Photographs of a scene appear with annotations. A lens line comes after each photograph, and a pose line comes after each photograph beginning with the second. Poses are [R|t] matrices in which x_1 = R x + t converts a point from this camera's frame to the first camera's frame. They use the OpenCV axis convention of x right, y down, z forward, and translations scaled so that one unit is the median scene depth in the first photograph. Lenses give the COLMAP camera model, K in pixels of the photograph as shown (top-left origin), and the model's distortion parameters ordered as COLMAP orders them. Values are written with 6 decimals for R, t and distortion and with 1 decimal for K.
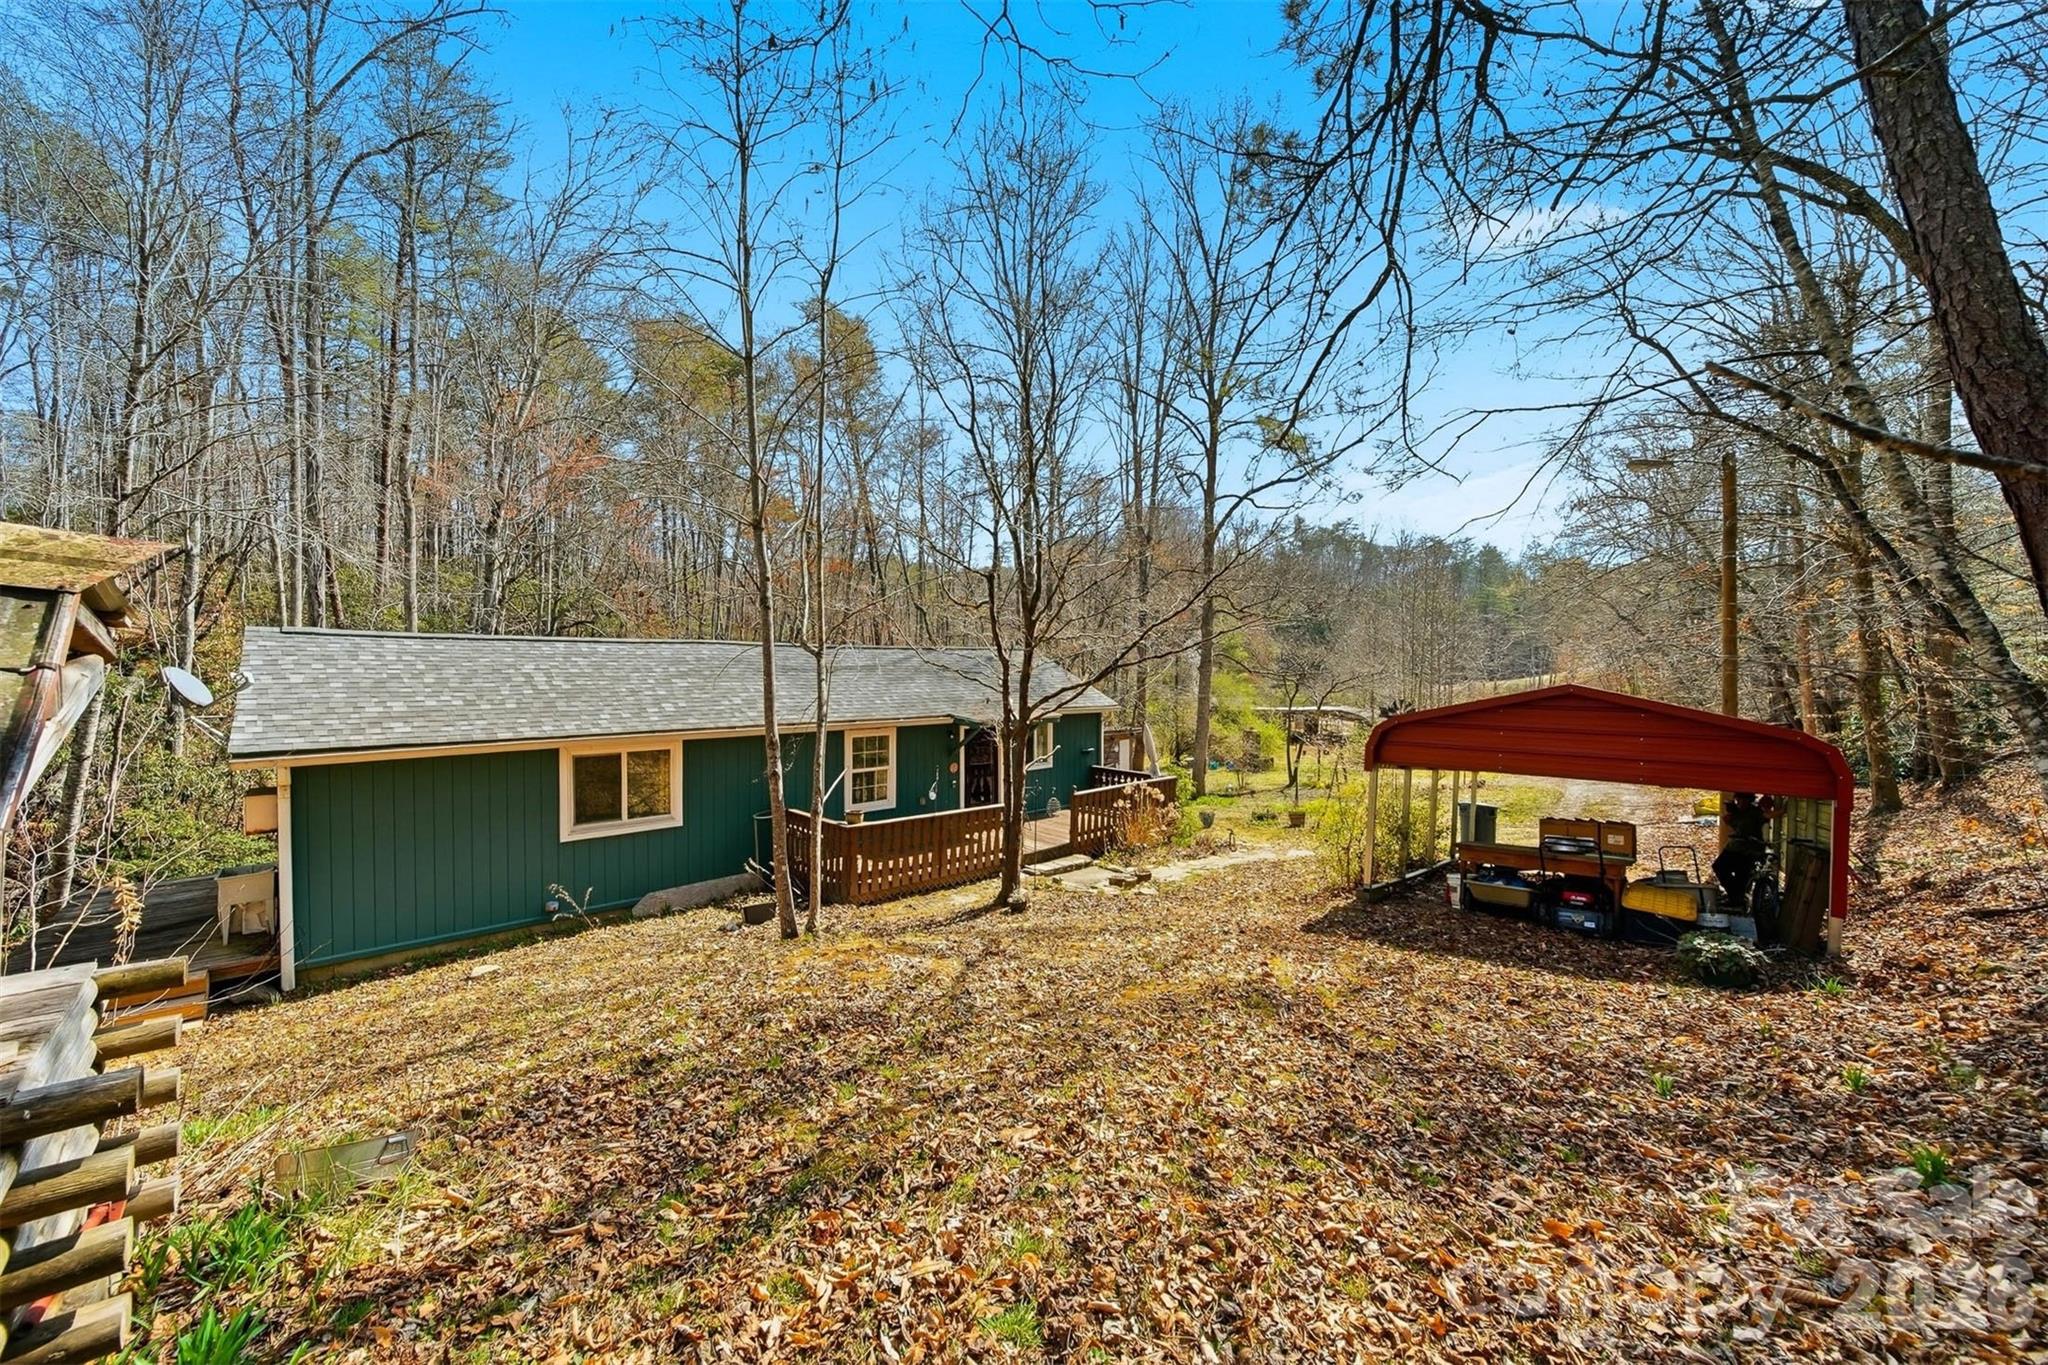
lens RADIAL K [[731.6, 0, 1022.0], [0, 731.6, 674.7], [0, 0, 1]] dist [0.000429, 0.000008]
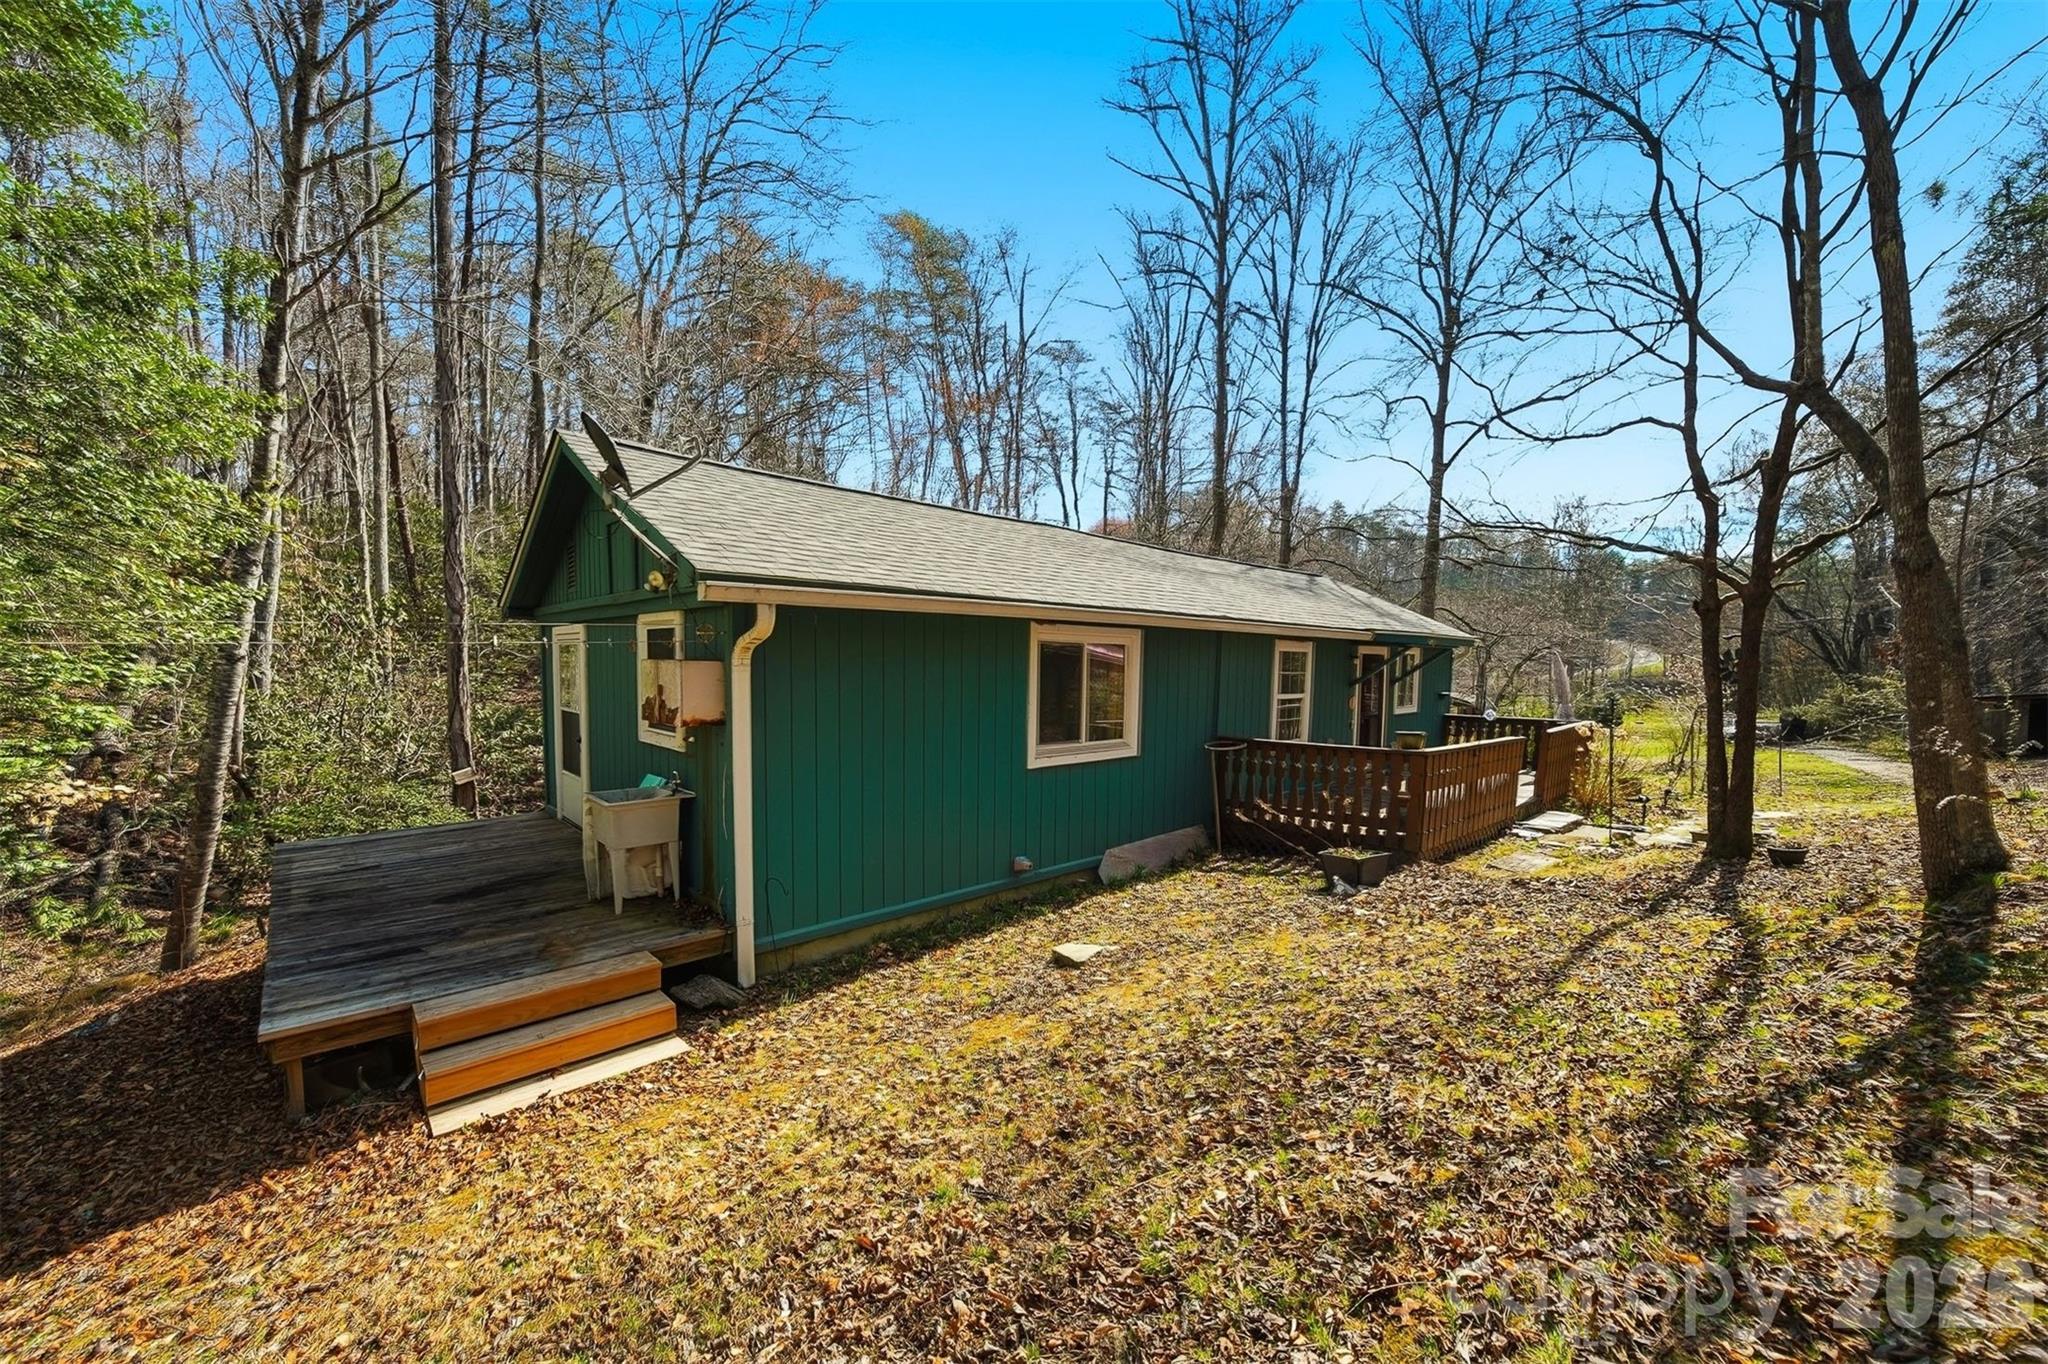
lens RADIAL K [[753.0, 0, 1024.7], [0, 753.0, 706.8], [0, 0, 1]] dist [0.000156, 0.000035]
pose [[0.999687, 0.005518, 0.024421, -0.617235], [-0.006529, 0.999117, 0.041493, 0.136826], [-0.024171, -0.041639, 0.998840, 0.302464]]
